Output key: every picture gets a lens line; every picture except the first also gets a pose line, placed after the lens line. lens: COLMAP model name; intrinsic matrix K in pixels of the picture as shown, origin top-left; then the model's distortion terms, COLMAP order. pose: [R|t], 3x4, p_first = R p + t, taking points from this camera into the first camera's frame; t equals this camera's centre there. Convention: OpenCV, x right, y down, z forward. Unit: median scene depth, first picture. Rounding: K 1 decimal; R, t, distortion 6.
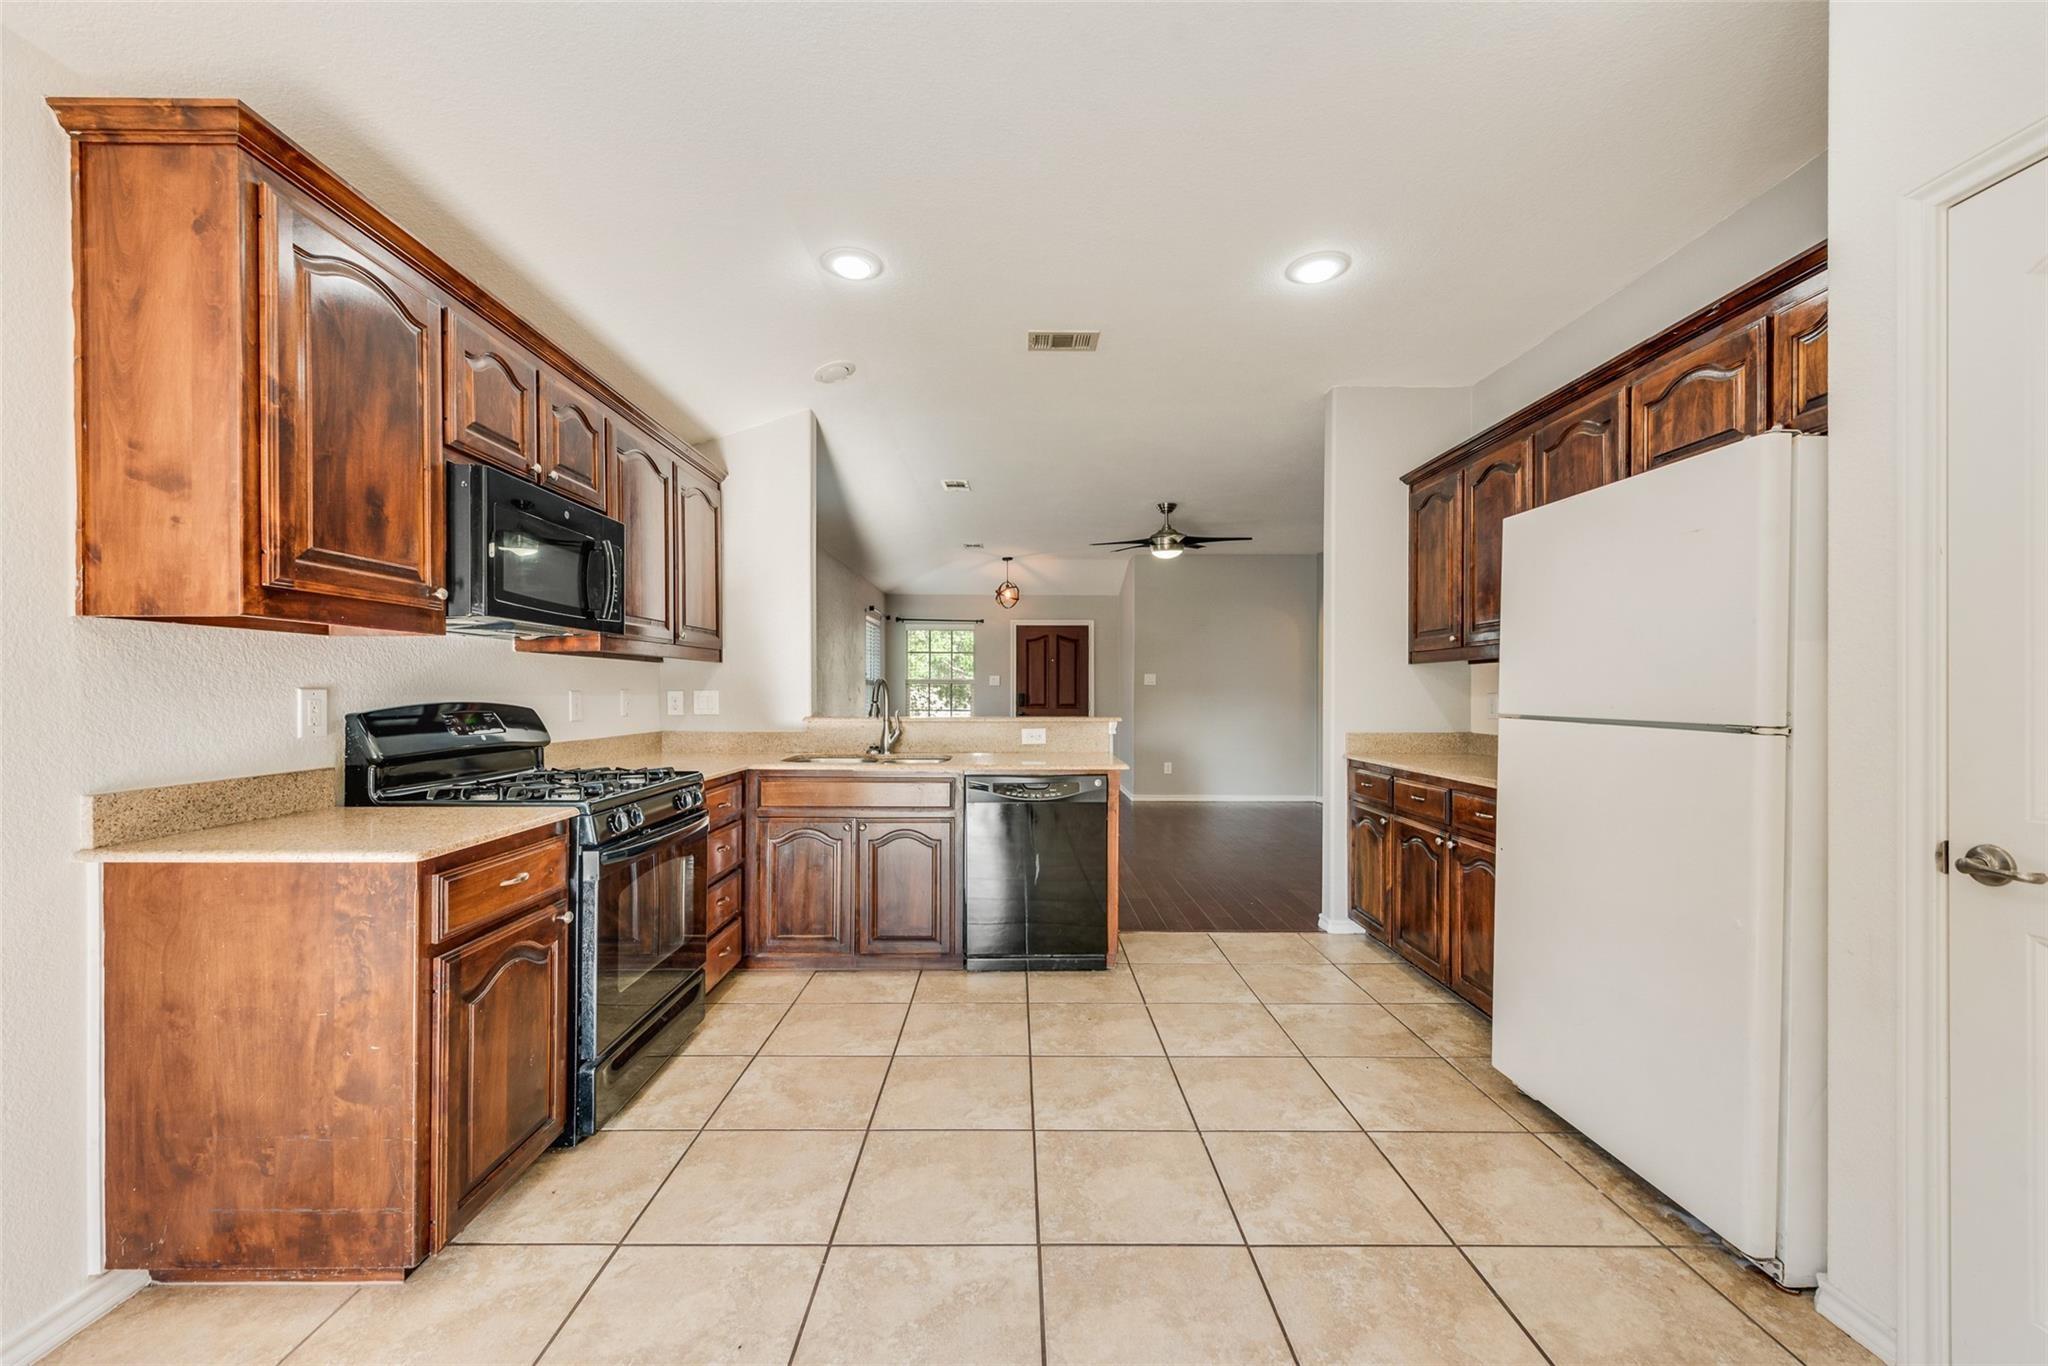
lens RADIAL K [[805.0, 0, 1017.4], [0, 805.0, 692.7], [0, 0, 1]] dist [0.003605, -0.000101]
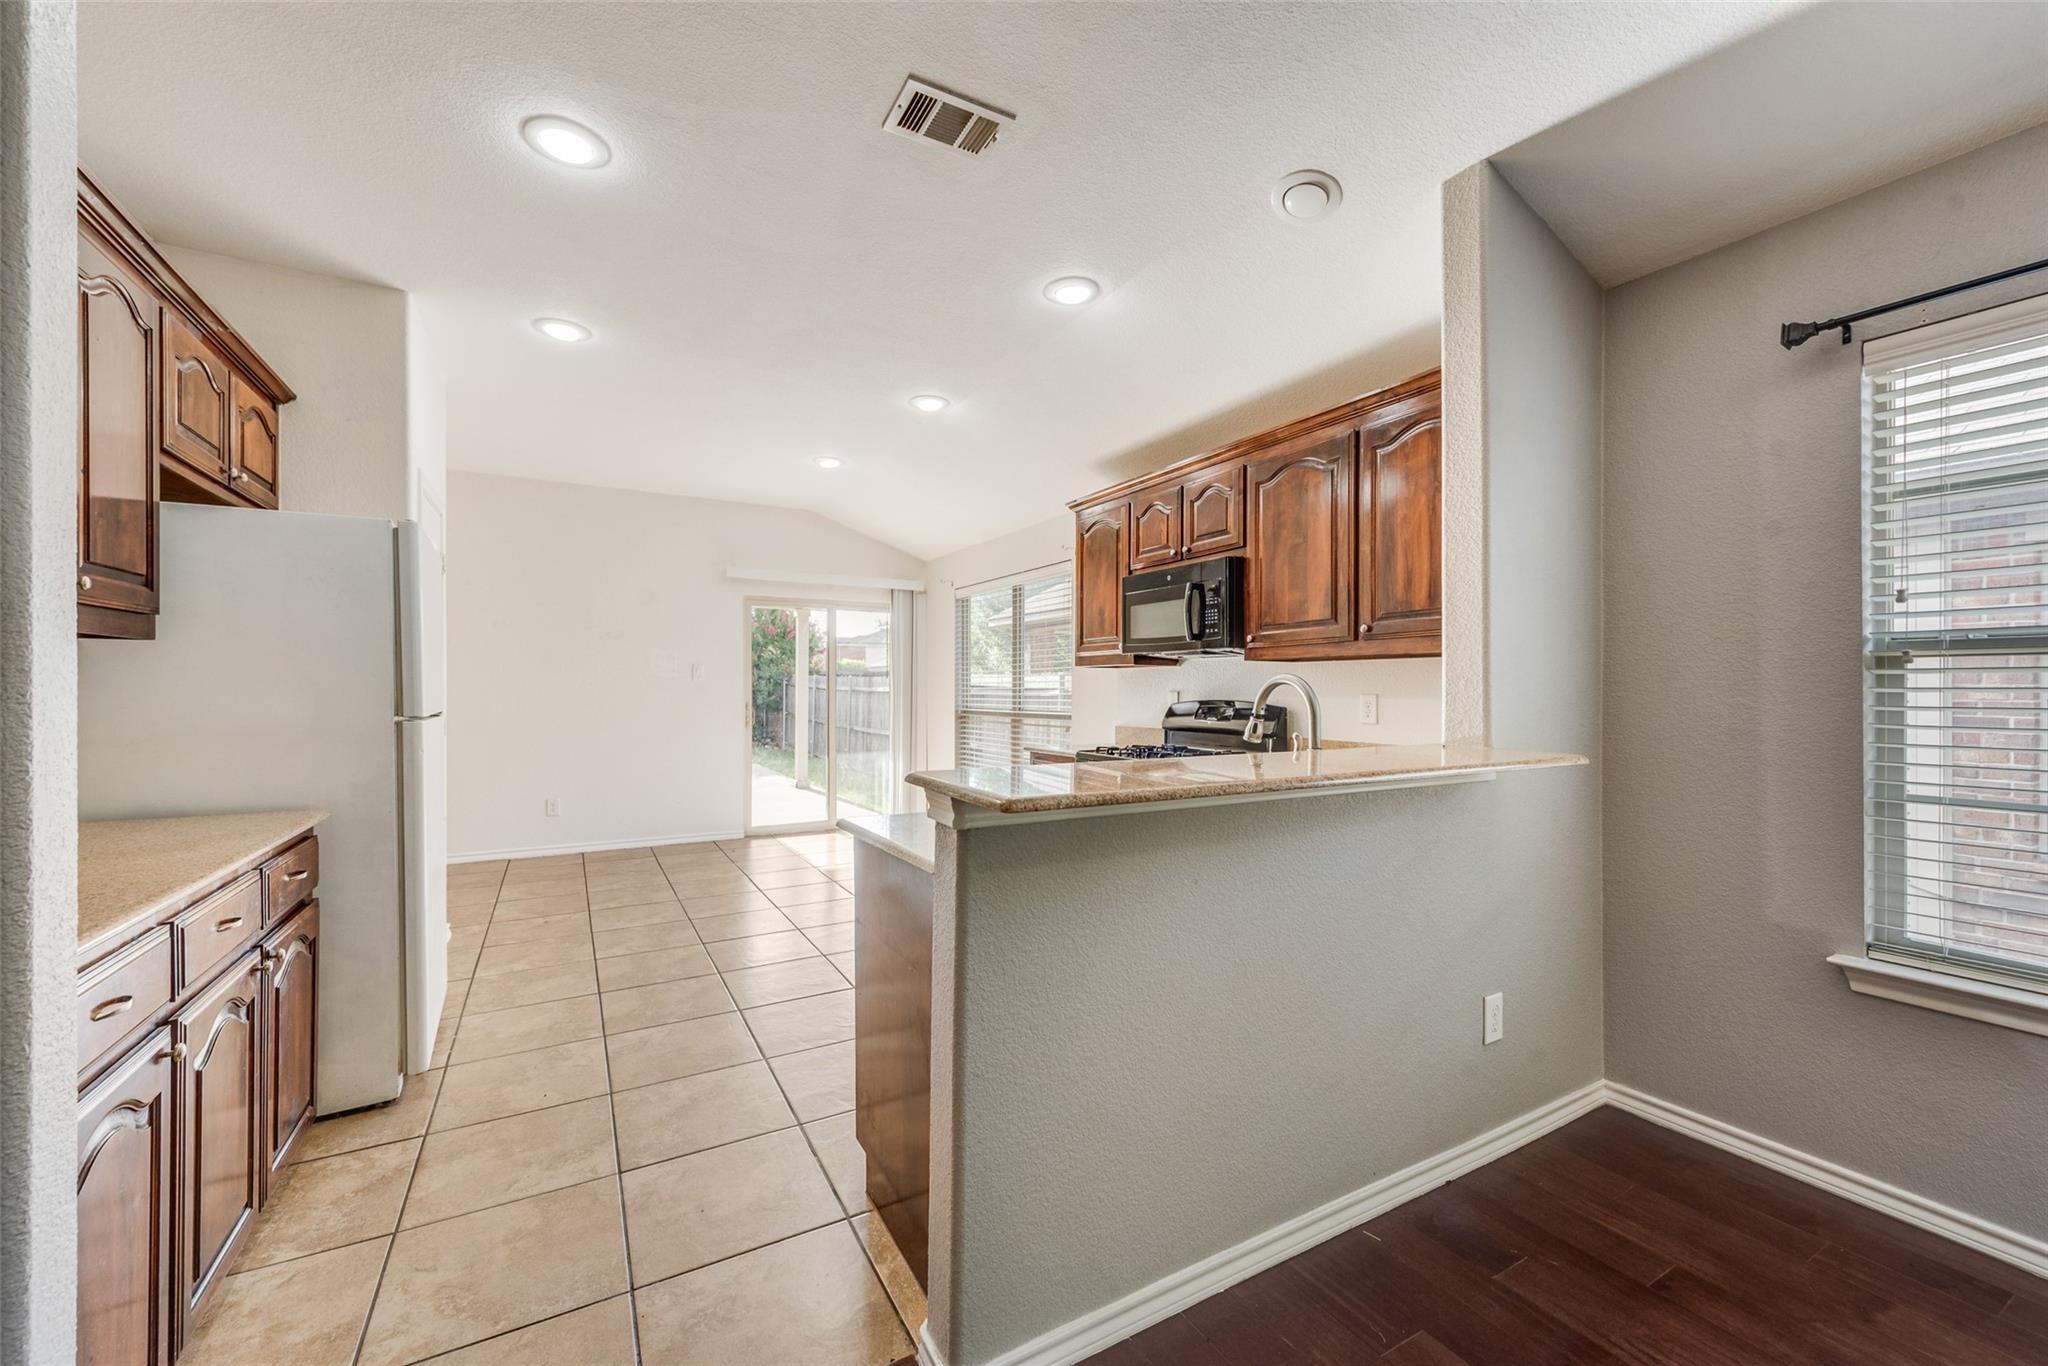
lens RADIAL K [[805.0, 0, 1017.5], [0, 805.0, 694.2], [0, 0, 1]] dist [0.003605, -0.000101]
pose [[-0.872762, -0.005181, -0.488118, 0.117454], [-0.005451, 0.999985, -0.000869, -0.002208], [0.488115, 0.001902, -0.872777, 0.592679]]
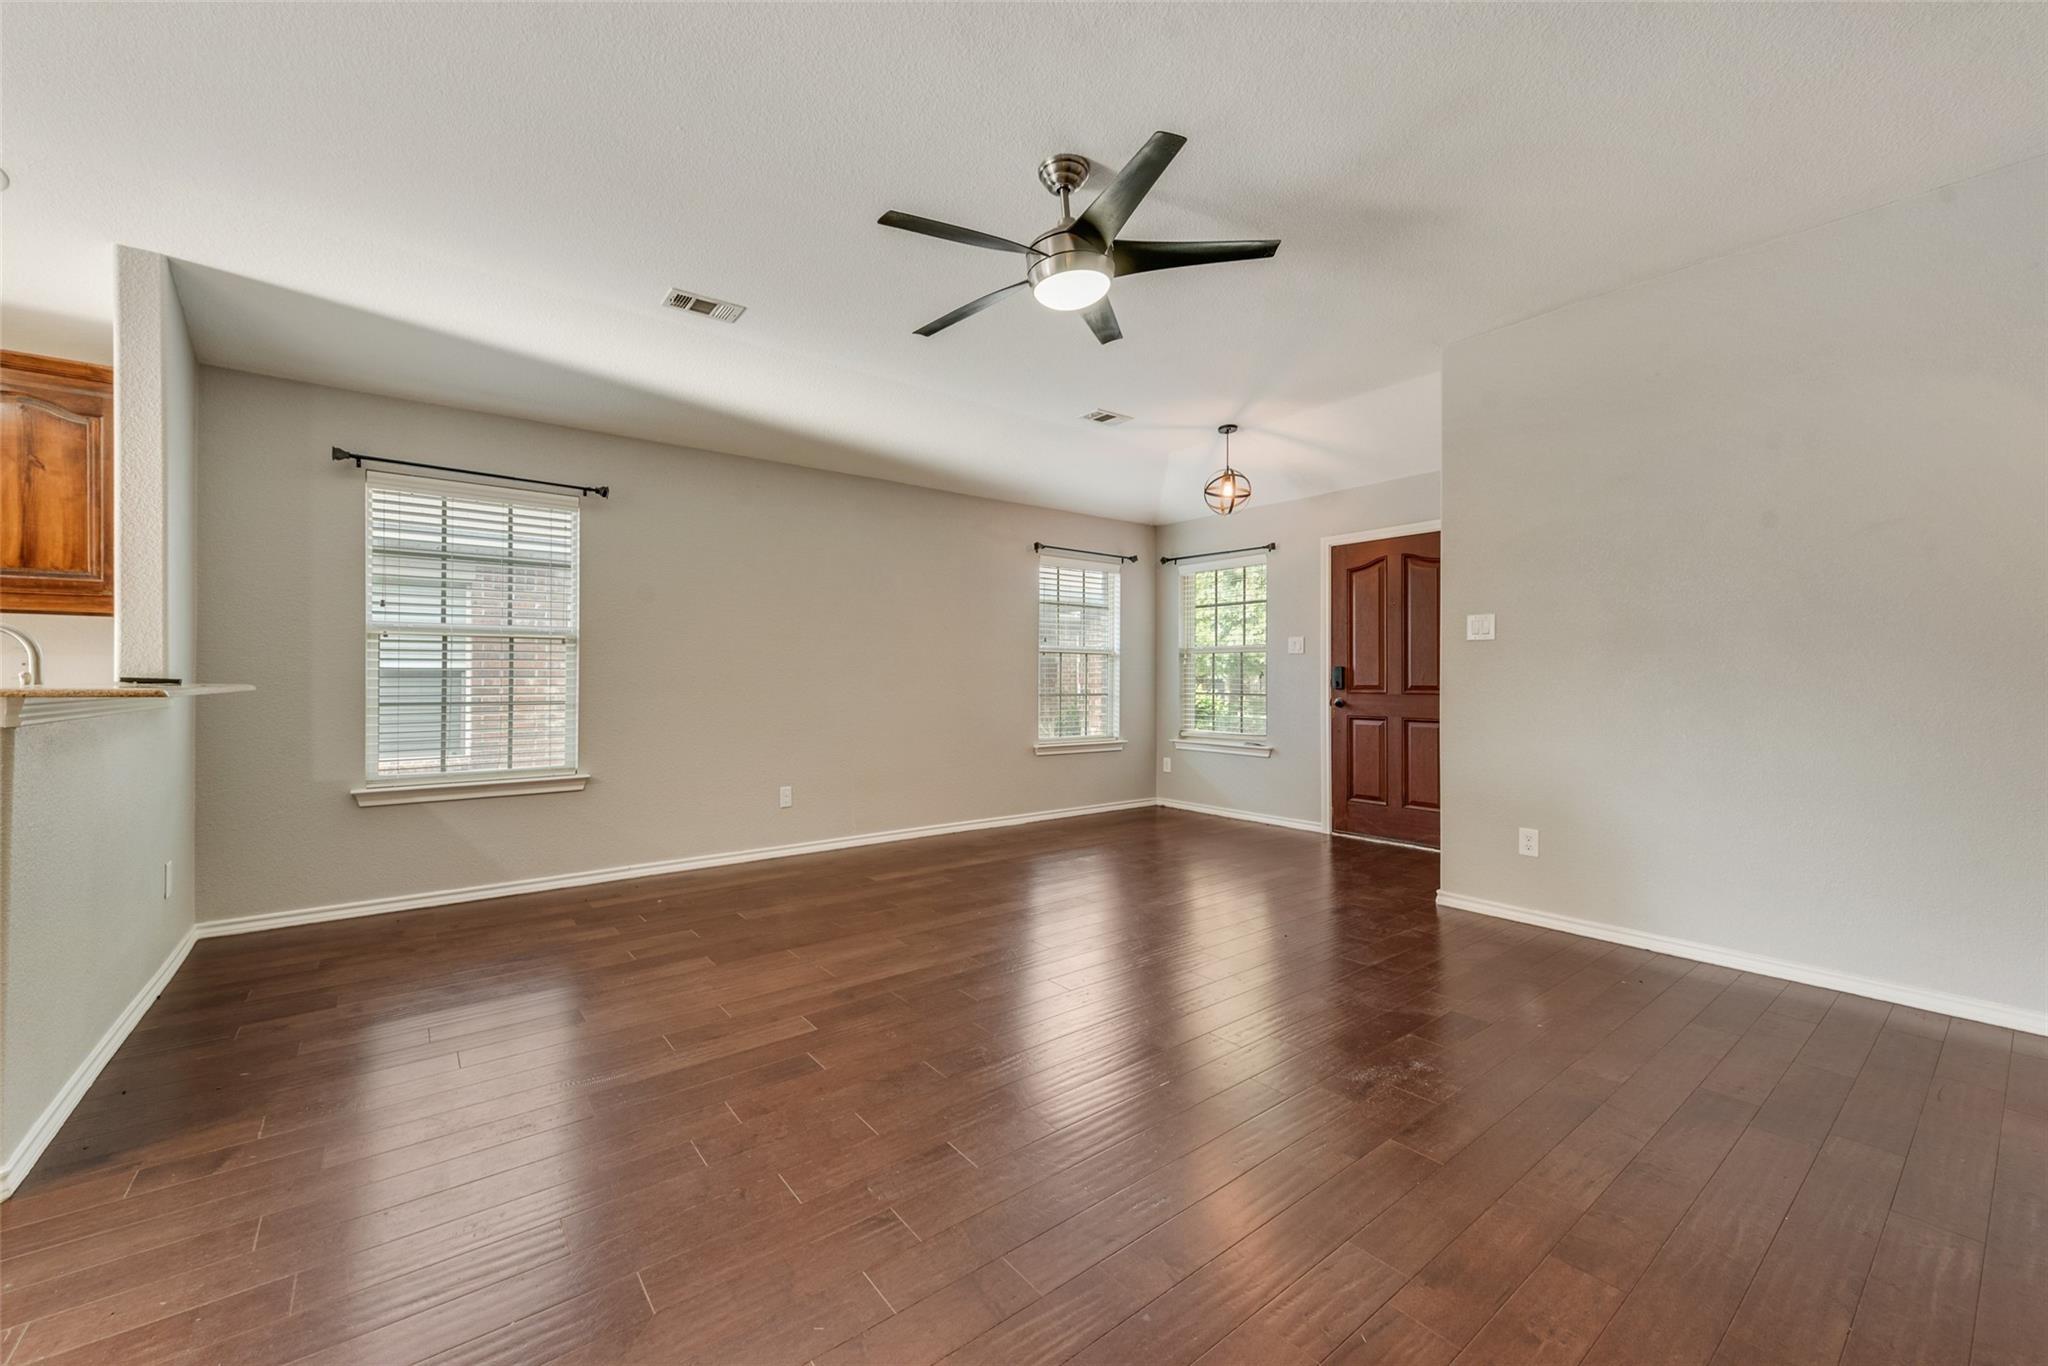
lens RADIAL K [[805.0, 0, 1008.0], [0, 805.0, 676.1], [0, 0, 1]] dist [0.003605, -0.000101]
pose [[0.603967, -0.004468, -0.796996, 0.344441], [0.000467, 0.999986, -0.005252, 0.011350], [0.797009, 0.002800, 0.603961, 0.528667]]
